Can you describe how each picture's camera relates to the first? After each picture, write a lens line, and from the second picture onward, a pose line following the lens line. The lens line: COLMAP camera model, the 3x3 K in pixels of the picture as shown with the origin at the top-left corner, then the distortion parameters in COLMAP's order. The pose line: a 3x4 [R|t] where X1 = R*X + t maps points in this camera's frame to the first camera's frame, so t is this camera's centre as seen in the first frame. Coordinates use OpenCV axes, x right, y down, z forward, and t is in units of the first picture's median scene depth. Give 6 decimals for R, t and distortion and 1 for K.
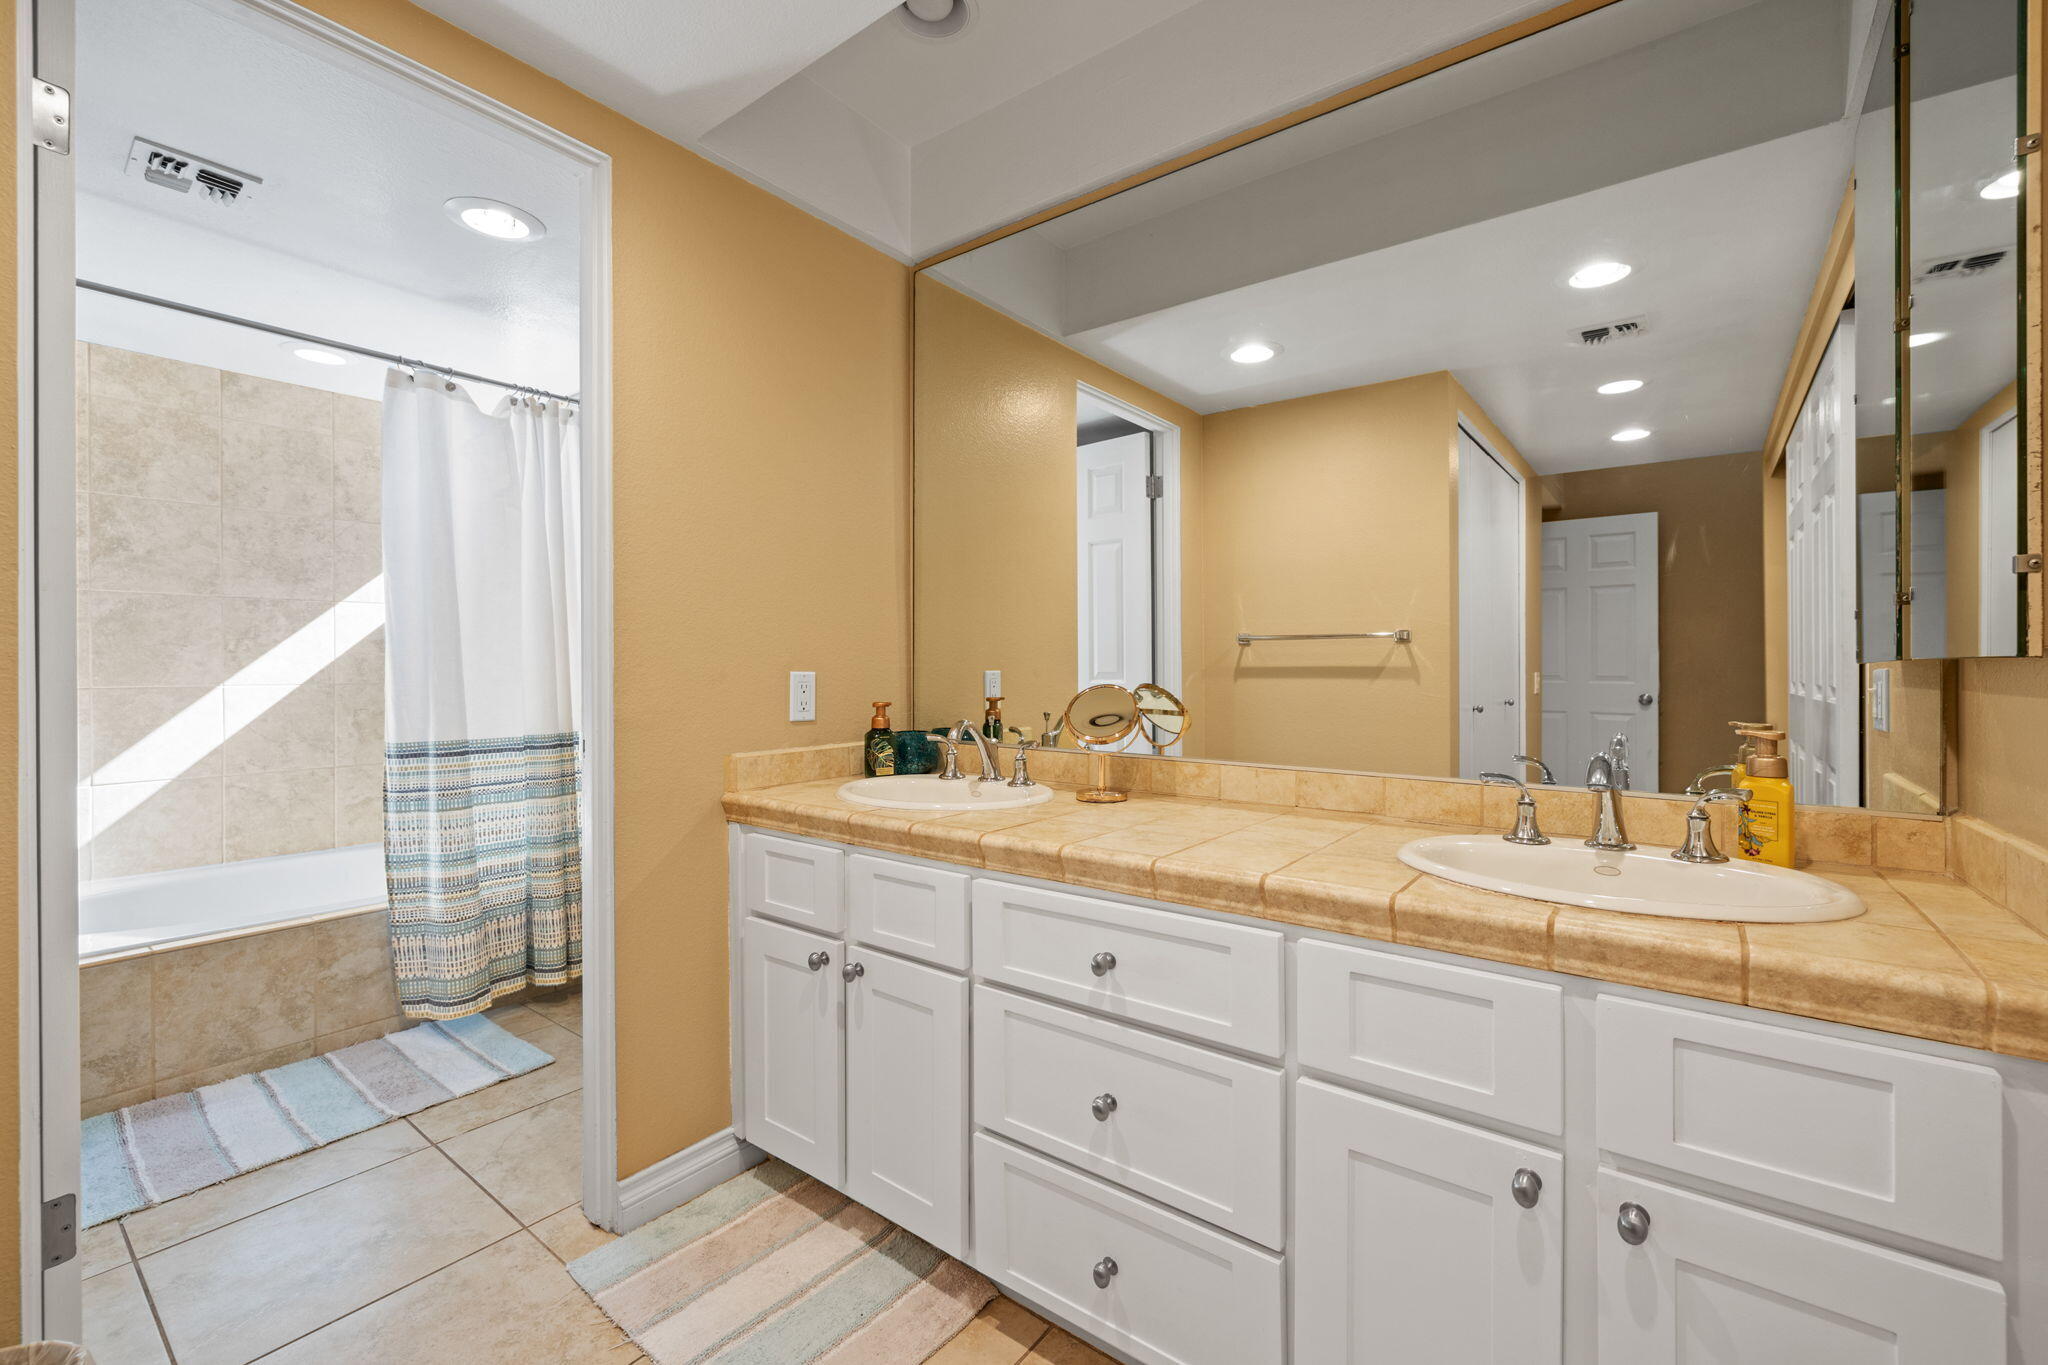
lens RADIAL K [[859.3, 0, 1022.9], [0, 859.3, 668.7], [0, 0, 1]] dist [0.000737, 0.000321]
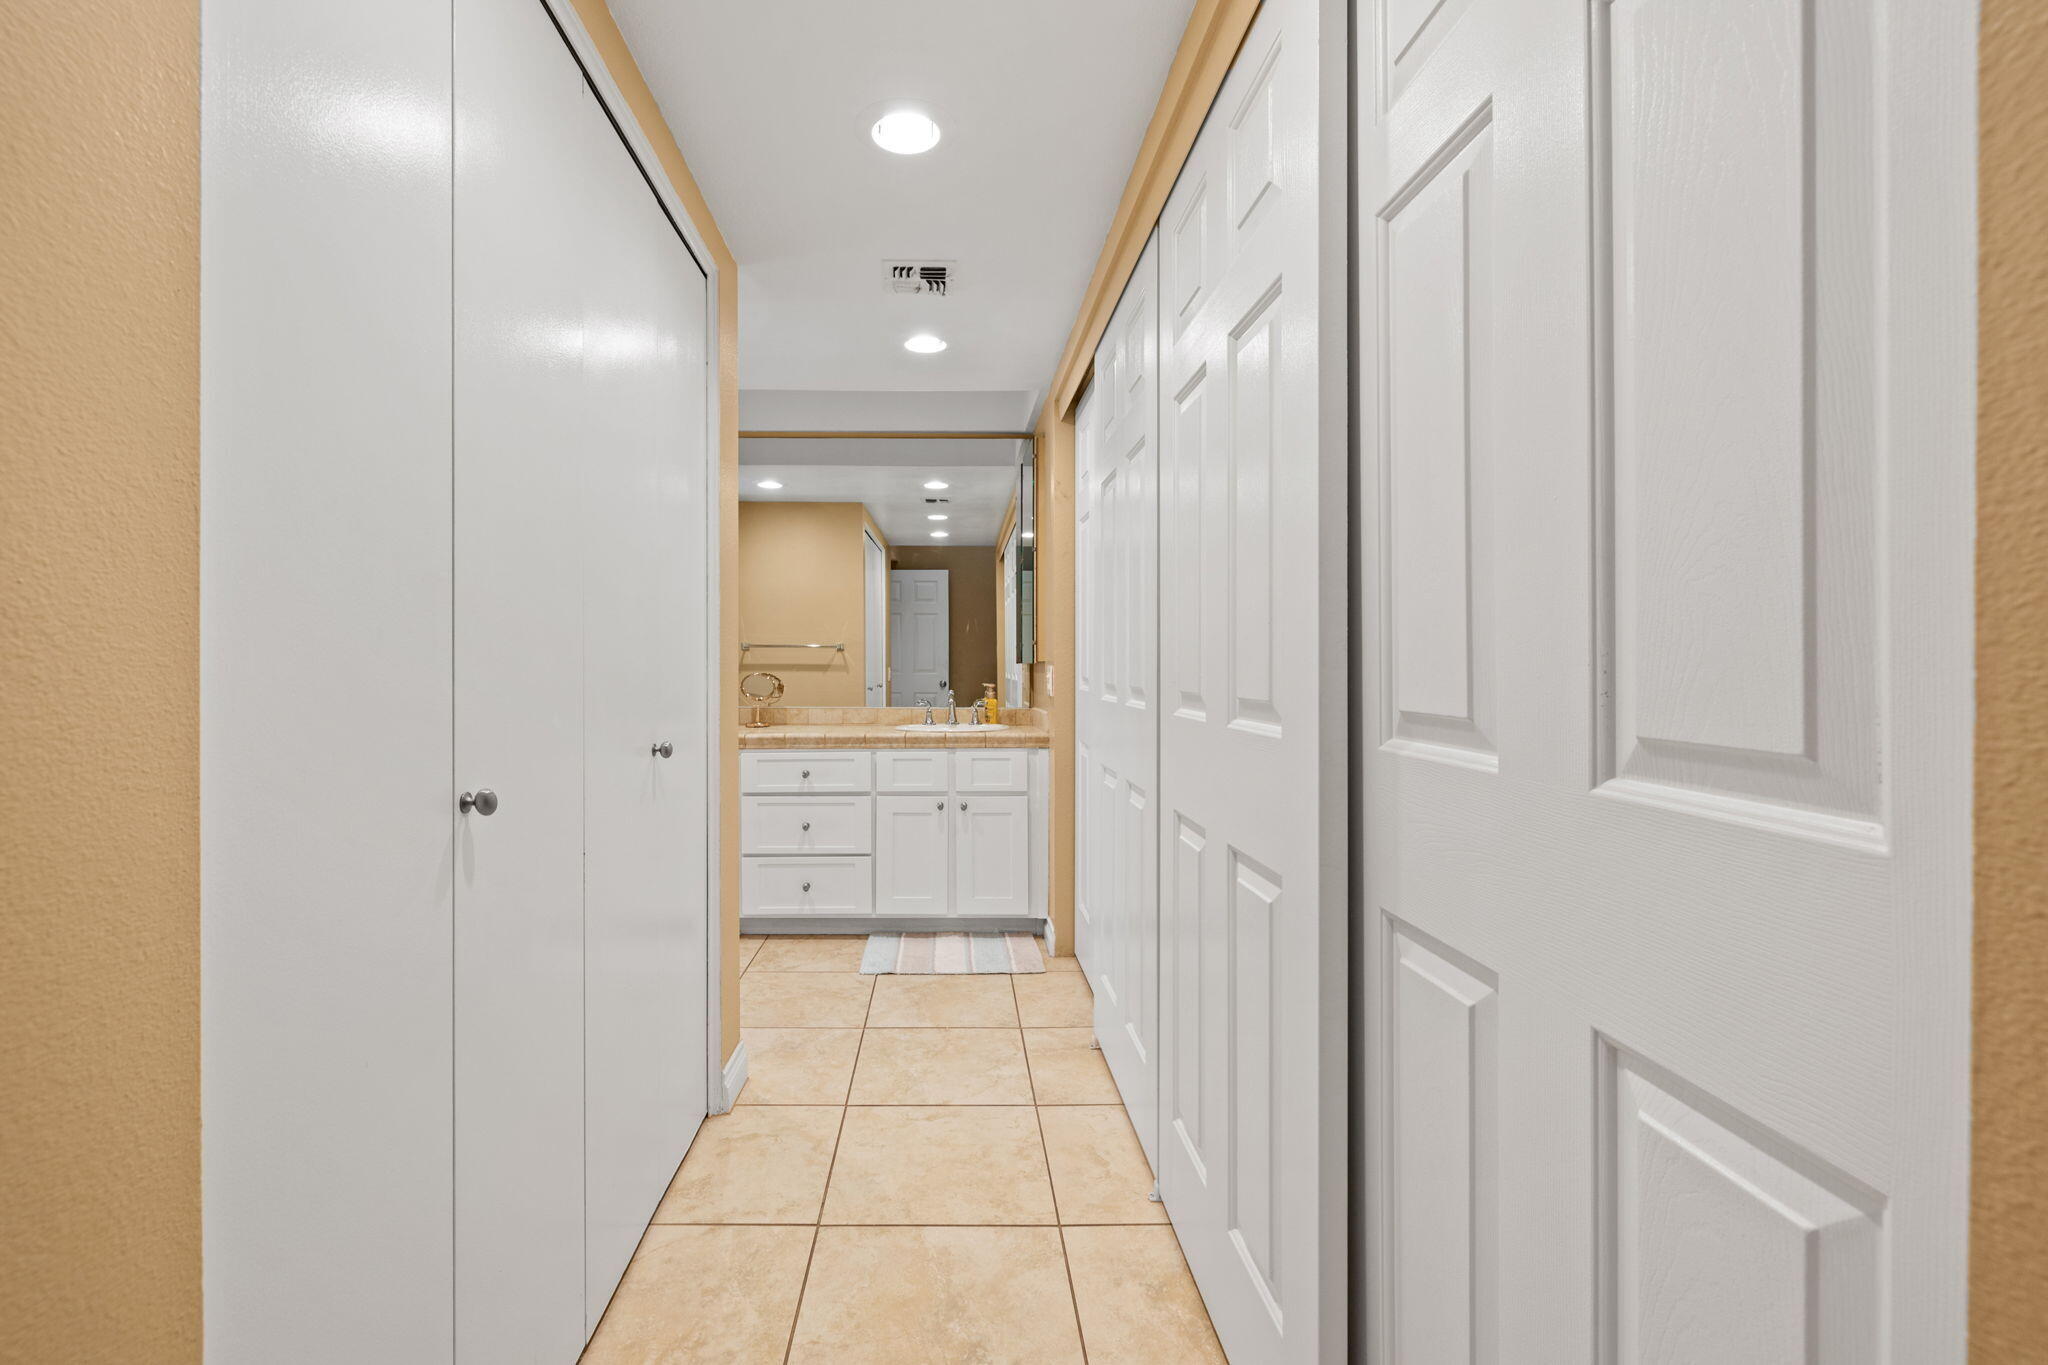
lens RADIAL K [[859.3, 0, 1023.8], [0, 859.3, 668.4], [0, 0, 1]] dist [0.000737, 0.000321]
pose [[0.740239, -0.001933, 0.672342, -1.166851], [-0.001067, 0.999991, 0.004049, -0.004571], [-0.672343, -0.003715, 0.740230, -1.412416]]
